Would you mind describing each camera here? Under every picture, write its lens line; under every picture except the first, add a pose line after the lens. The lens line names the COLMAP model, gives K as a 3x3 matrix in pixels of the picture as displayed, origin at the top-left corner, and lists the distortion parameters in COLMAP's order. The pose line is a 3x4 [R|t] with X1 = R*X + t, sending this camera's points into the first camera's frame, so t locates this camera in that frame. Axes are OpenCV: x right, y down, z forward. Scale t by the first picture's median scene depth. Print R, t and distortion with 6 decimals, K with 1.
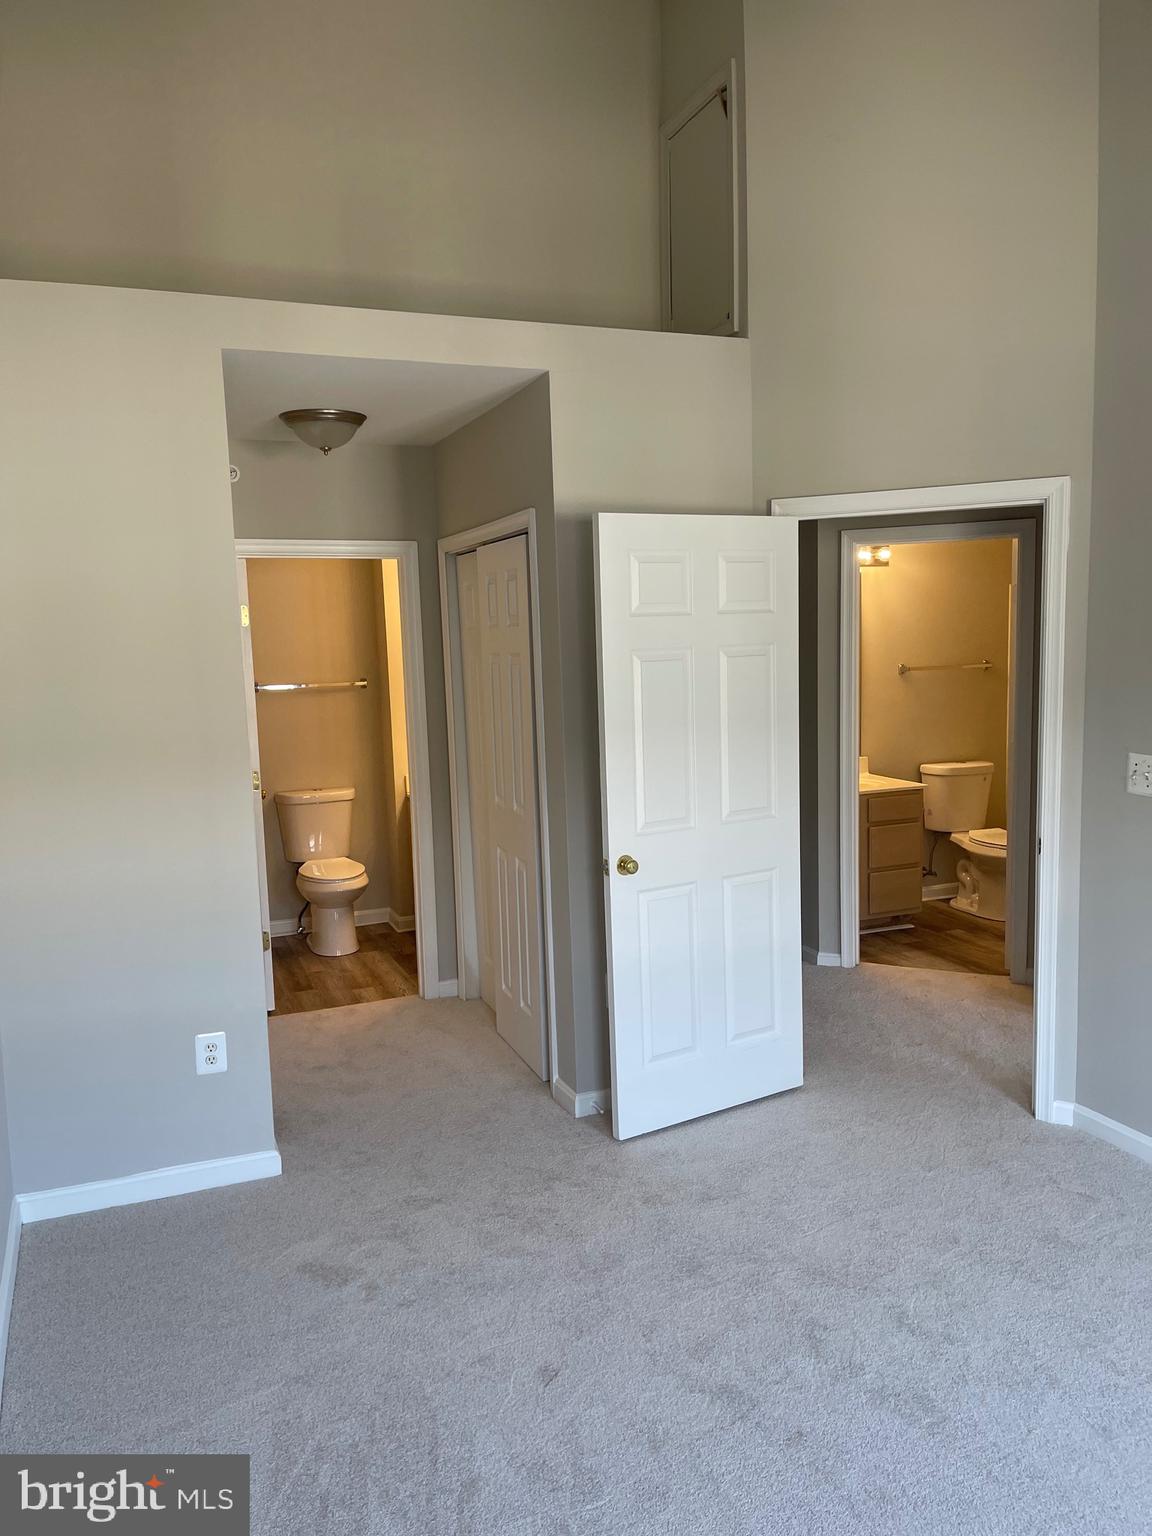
lens RADIAL K [[1162.5, 0, 576.0], [0, 1162.5, 768.0], [0, 0, 1]] dist [0.025659, -0.000972]
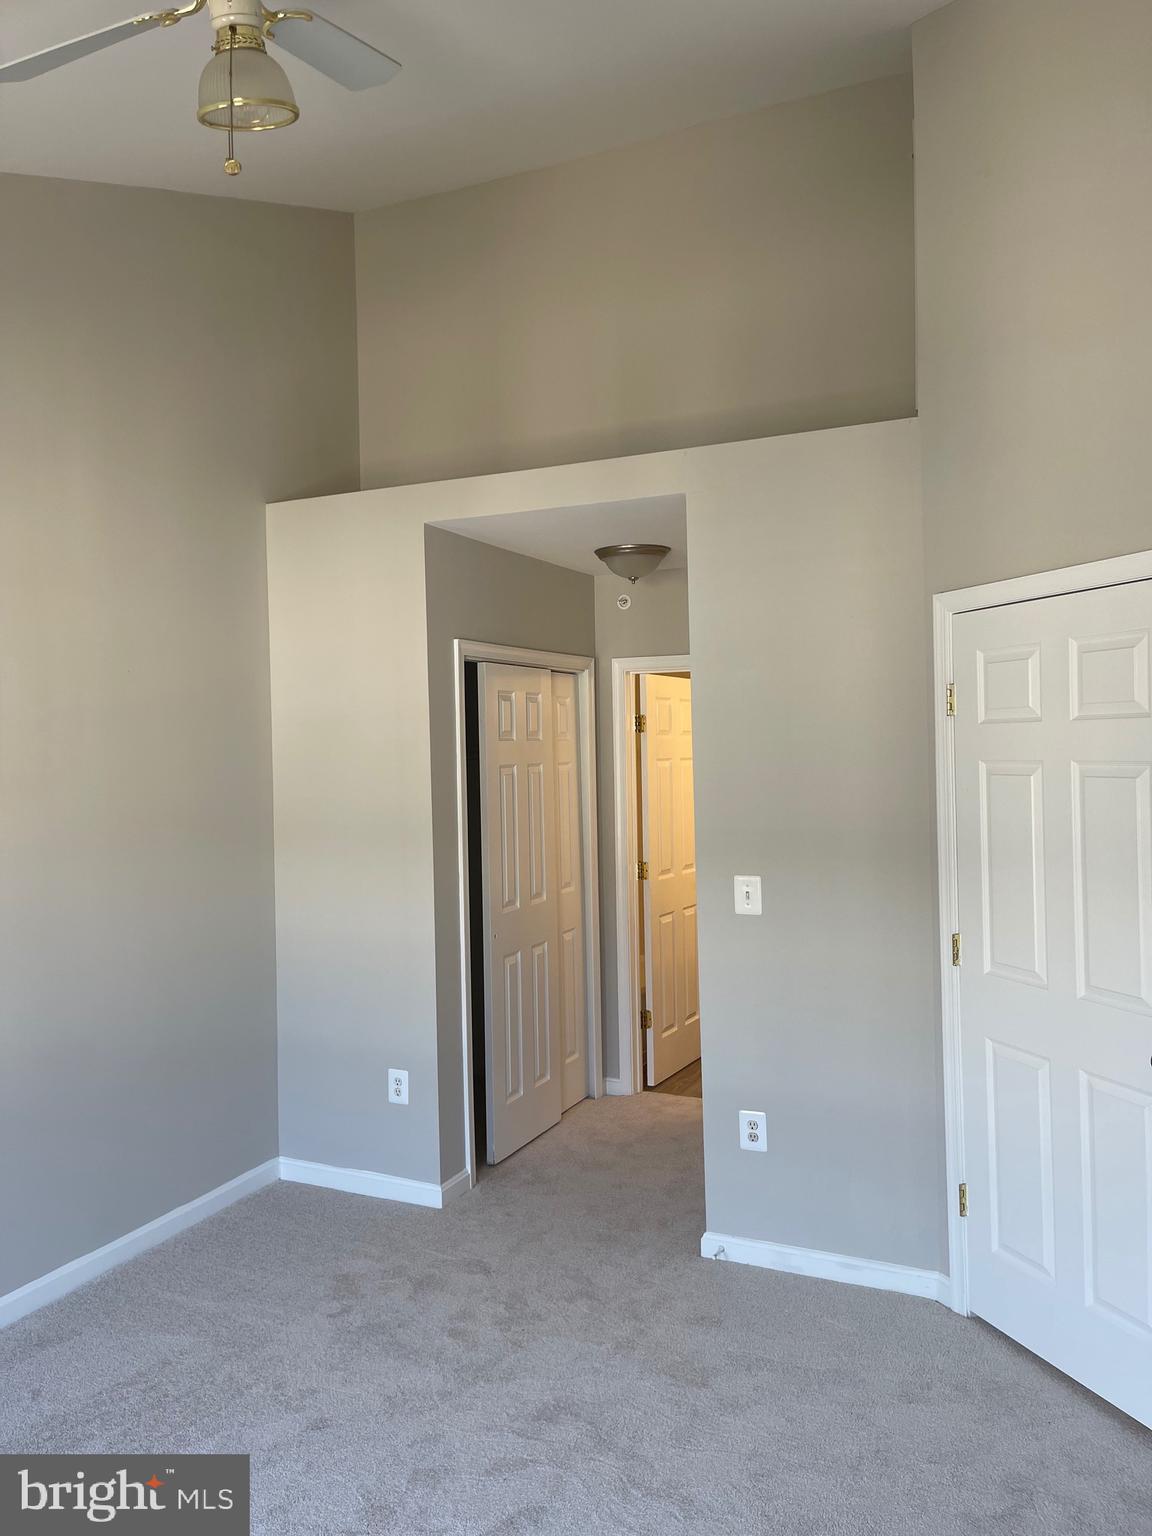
lens RADIAL K [[1158.3, 0, 574.9], [0, 1158.3, 736.7], [0, 0, 1]] dist [0.010402, -0.000428]
pose [[0.681385, 0.007962, -0.731882, 0.693339], [-0.083235, 0.994297, -0.066676, -0.053731], [0.727177, 0.106350, 0.678161, 0.271124]]
